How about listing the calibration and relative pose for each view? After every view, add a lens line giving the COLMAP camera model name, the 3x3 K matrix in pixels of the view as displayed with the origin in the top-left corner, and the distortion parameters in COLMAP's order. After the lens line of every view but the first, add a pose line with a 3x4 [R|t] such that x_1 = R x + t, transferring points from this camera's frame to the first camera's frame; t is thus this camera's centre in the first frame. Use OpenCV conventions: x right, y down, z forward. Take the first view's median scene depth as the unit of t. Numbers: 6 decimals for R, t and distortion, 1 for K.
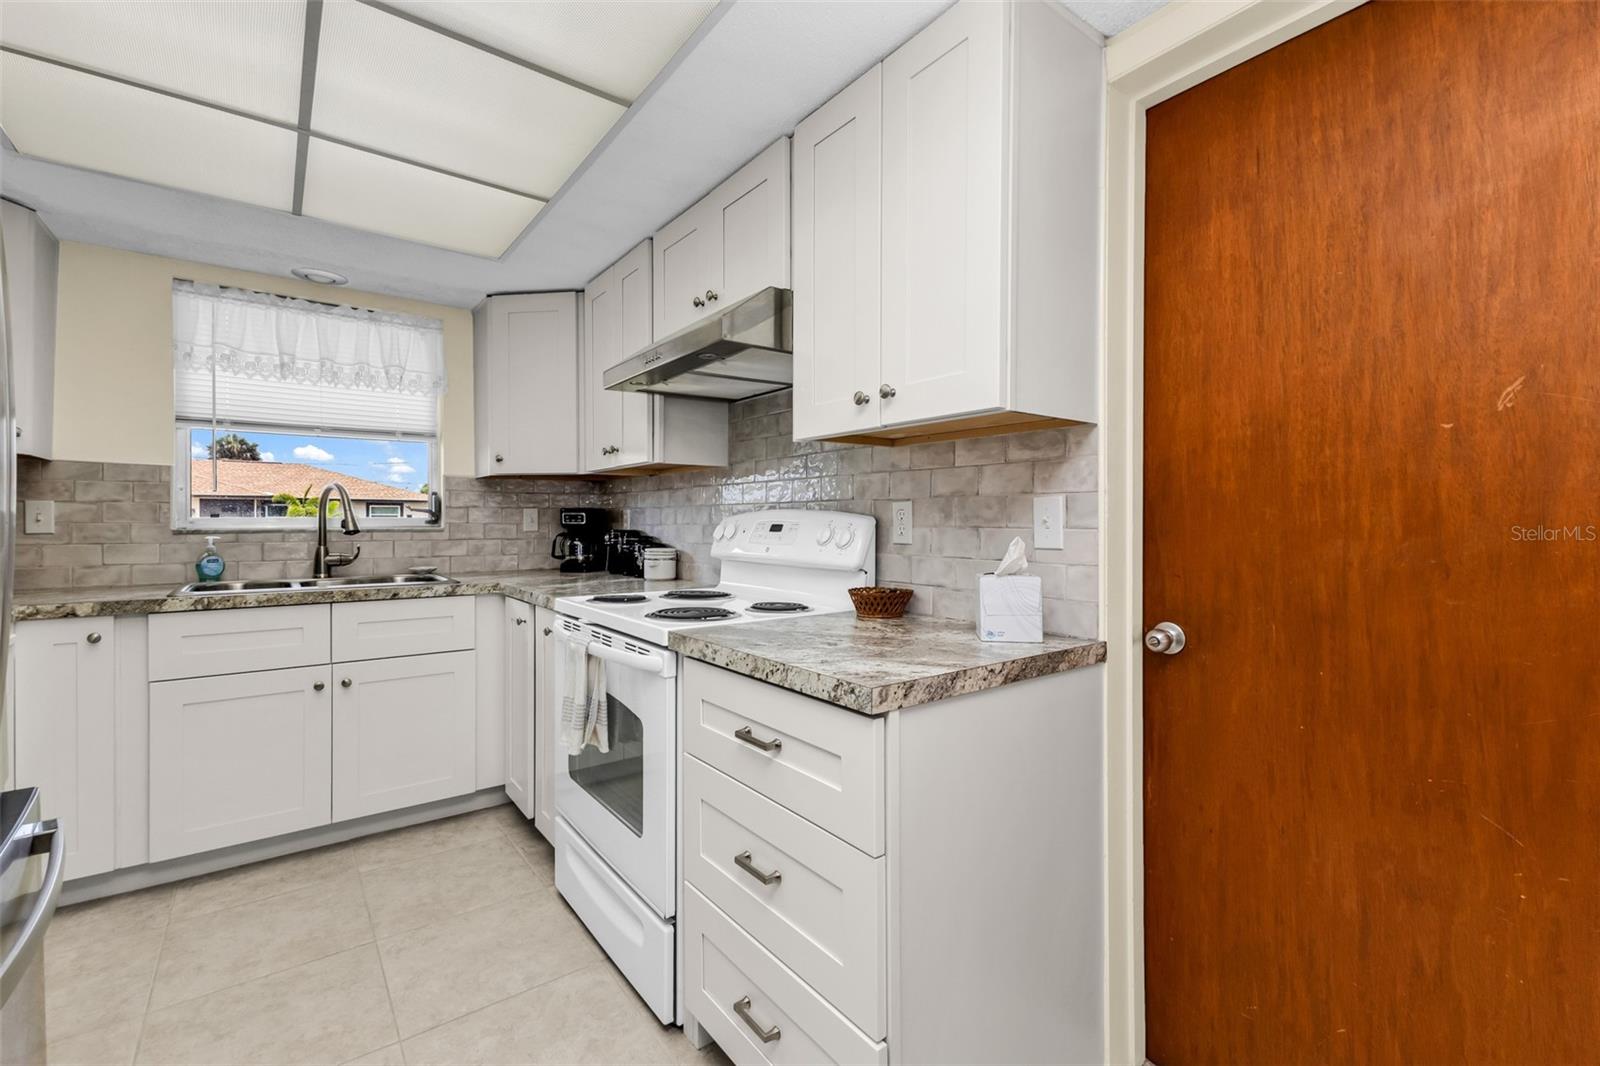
lens RADIAL K [[690.6, 0, 790.8], [0, 690.6, 526.5], [0, 0, 1]] dist [0.012082, -0.001844]
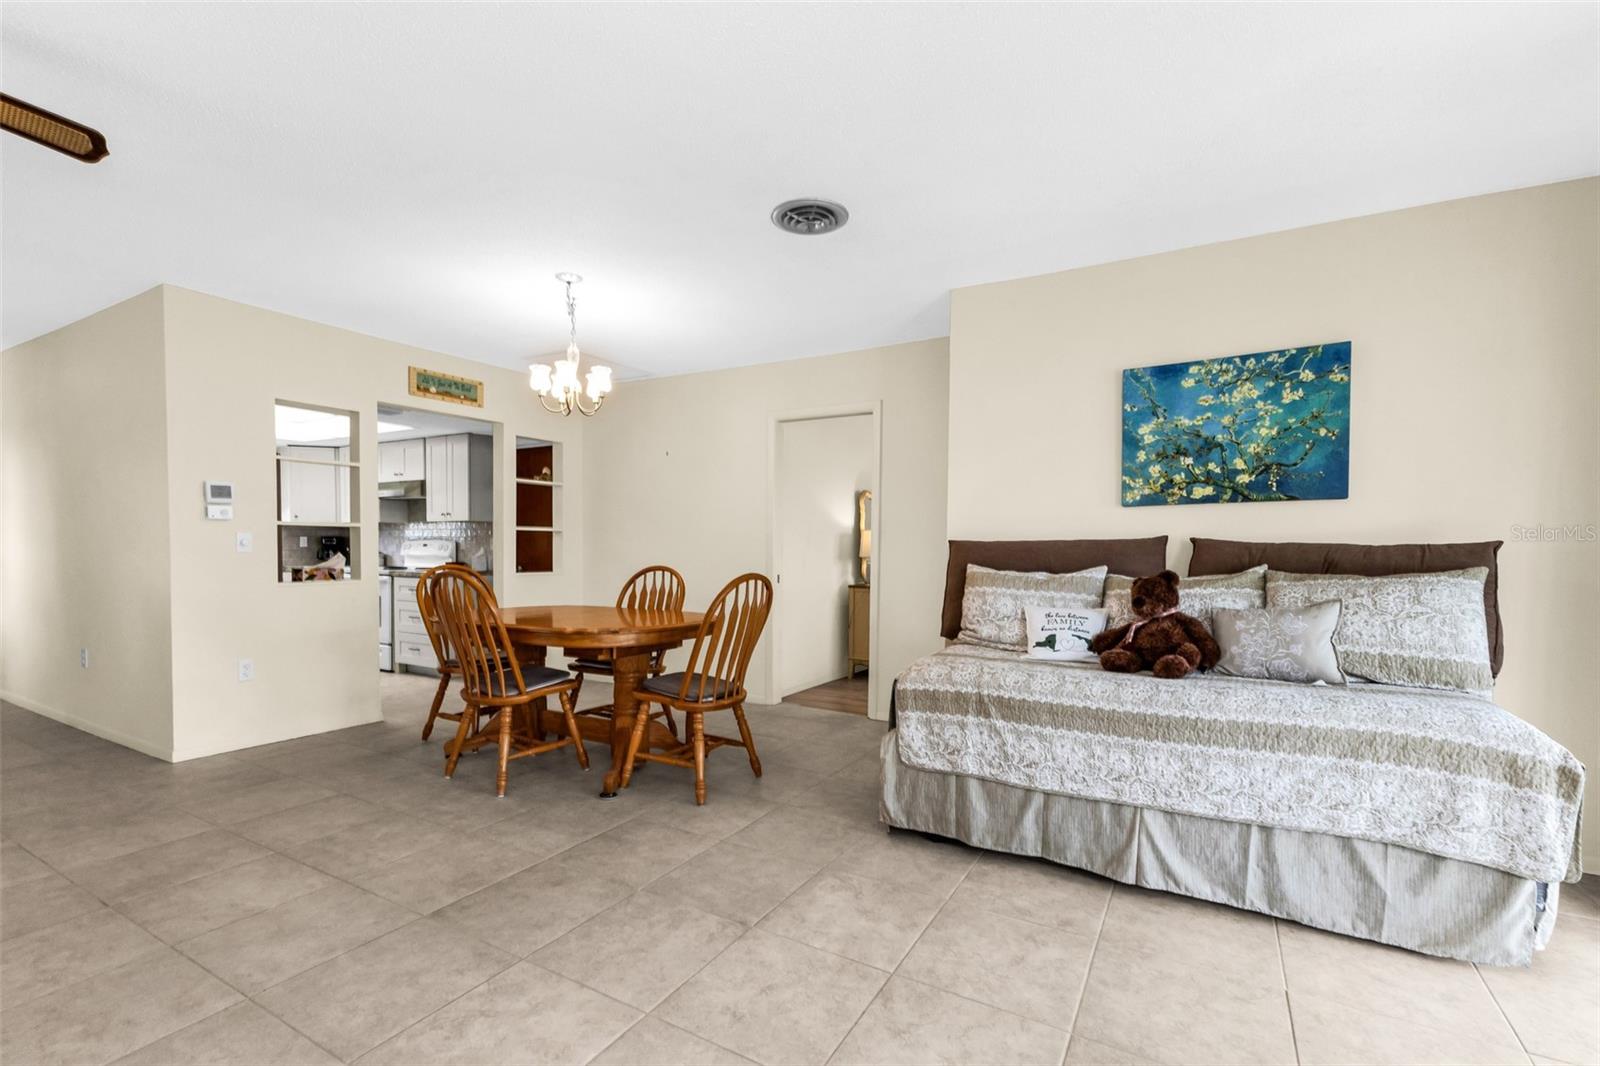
lens RADIAL K [[690.6, 0, 809.3], [0, 690.6, 571.6], [0, 0, 1]] dist [0.012082, -0.001844]
pose [[0.919212, -0.012012, 0.393580, 0.265710], [-0.002043, 0.999376, 0.035272, 0.006386], [-0.393758, -0.033227, 0.918614, -2.016872]]
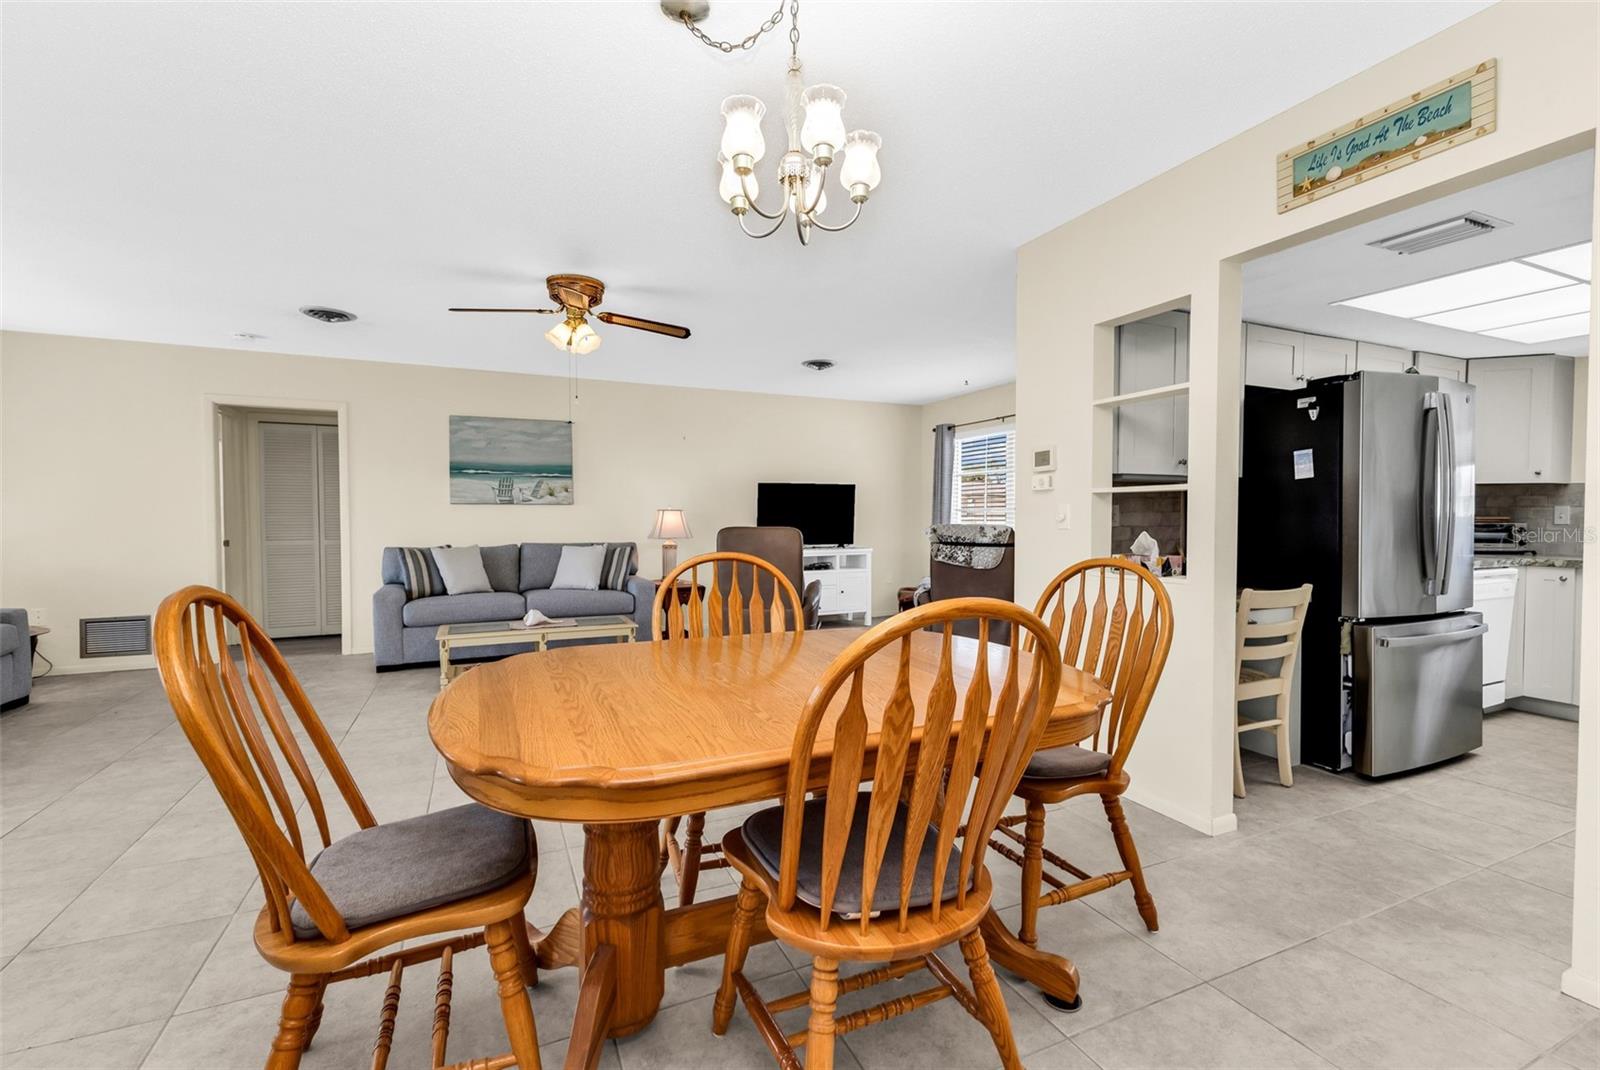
lens RADIAL K [[690.6, 0, 795.8], [0, 690.6, 533.6], [0, 0, 1]] dist [0.012082, -0.001844]
pose [[-0.210680, 0.023798, -0.977265, 0.972517], [-0.006418, 0.999648, 0.025727, 0.000836], [0.977534, 0.011692, -0.210453, -0.477802]]
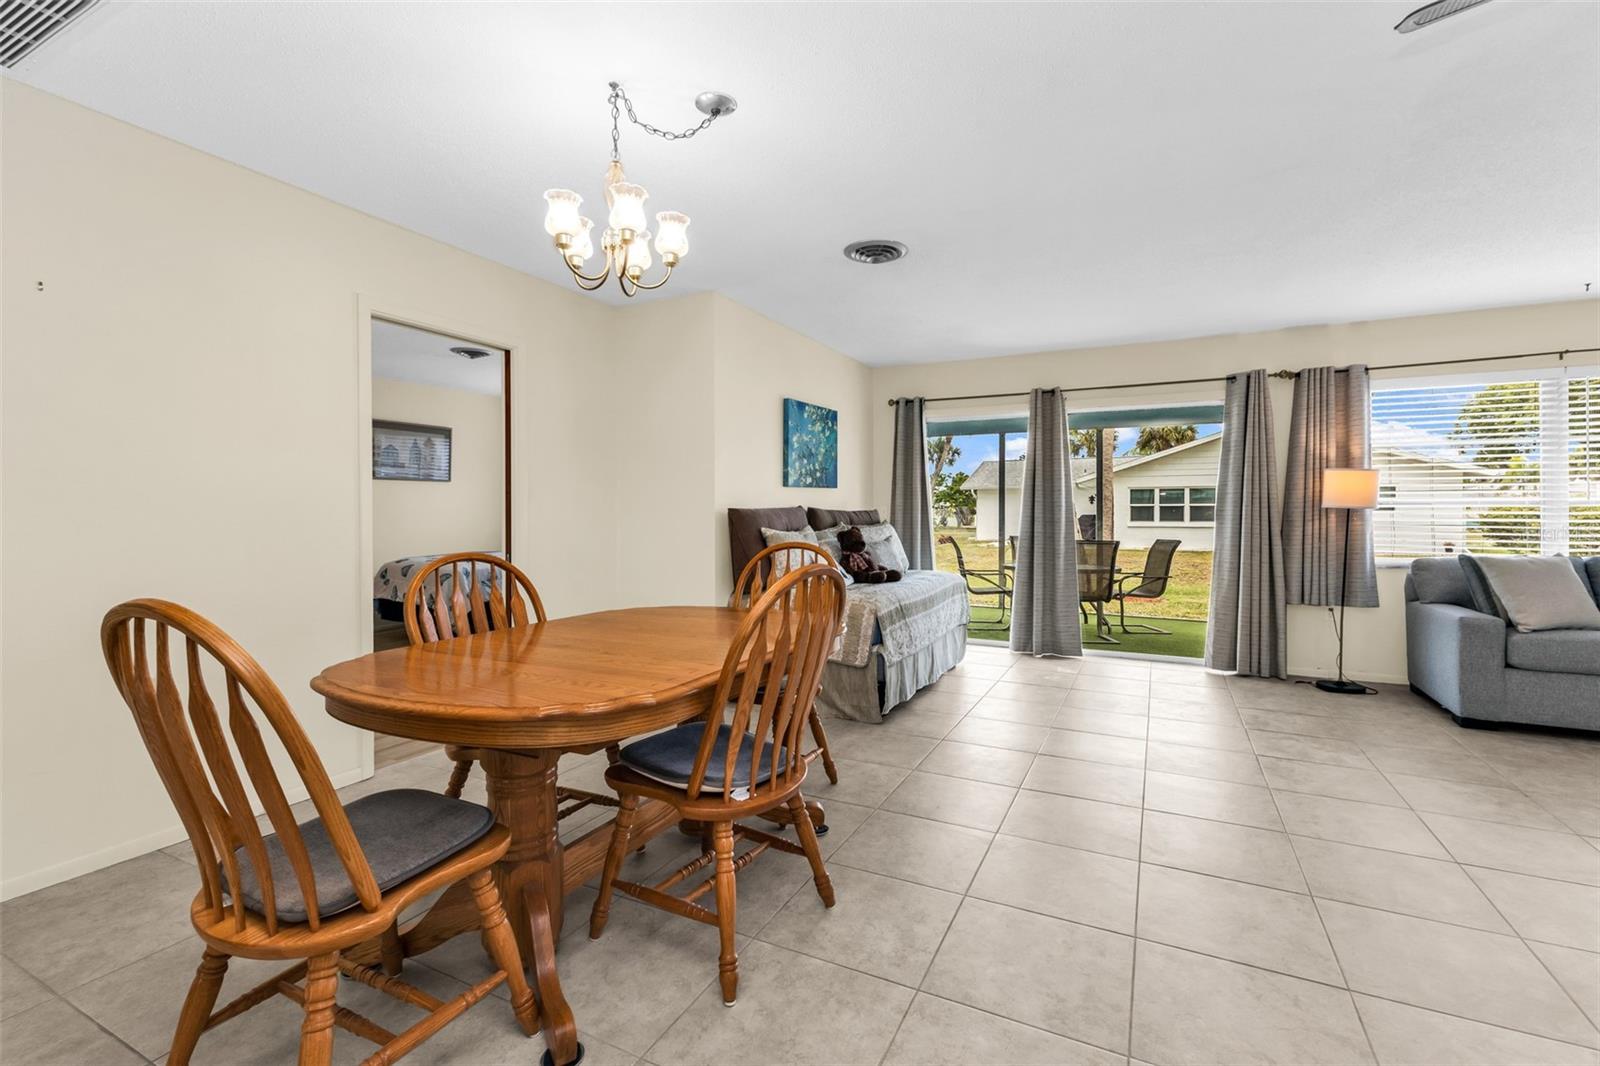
lens RADIAL K [[690.6, 0, 783.0], [0, 690.6, 541.0], [0, 0, 1]] dist [0.012082, -0.001844]
pose [[-0.418821, -0.038564, 0.907250, -0.385339], [0.007496, 0.998917, 0.045921, -0.004990], [-0.908038, 0.026034, -0.418078, -0.435787]]
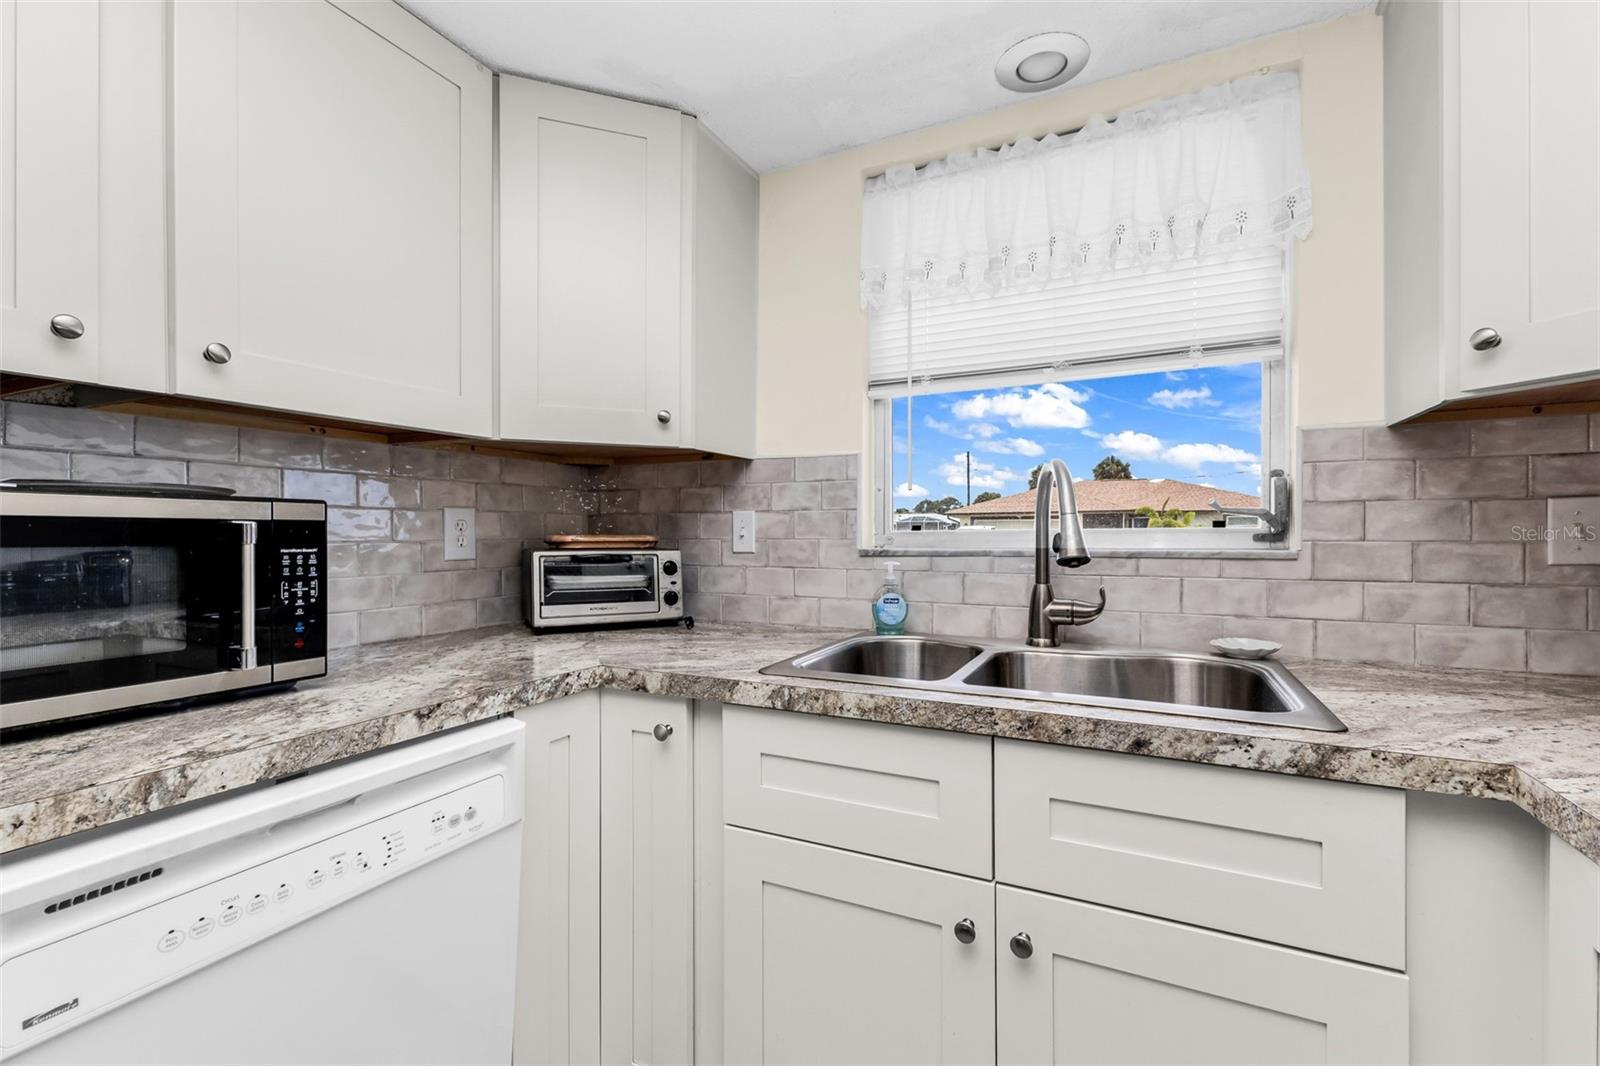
lens RADIAL K [[690.6, 0, 810.9], [0, 690.6, 538.3], [0, 0, 1]] dist [0.012082, -0.001844]
pose [[0.464071, 0.004050, -0.885789, -0.320032], [-0.002496, 0.999992, 0.003265, -0.008318], [0.885795, 0.000696, 0.464077, 0.656138]]
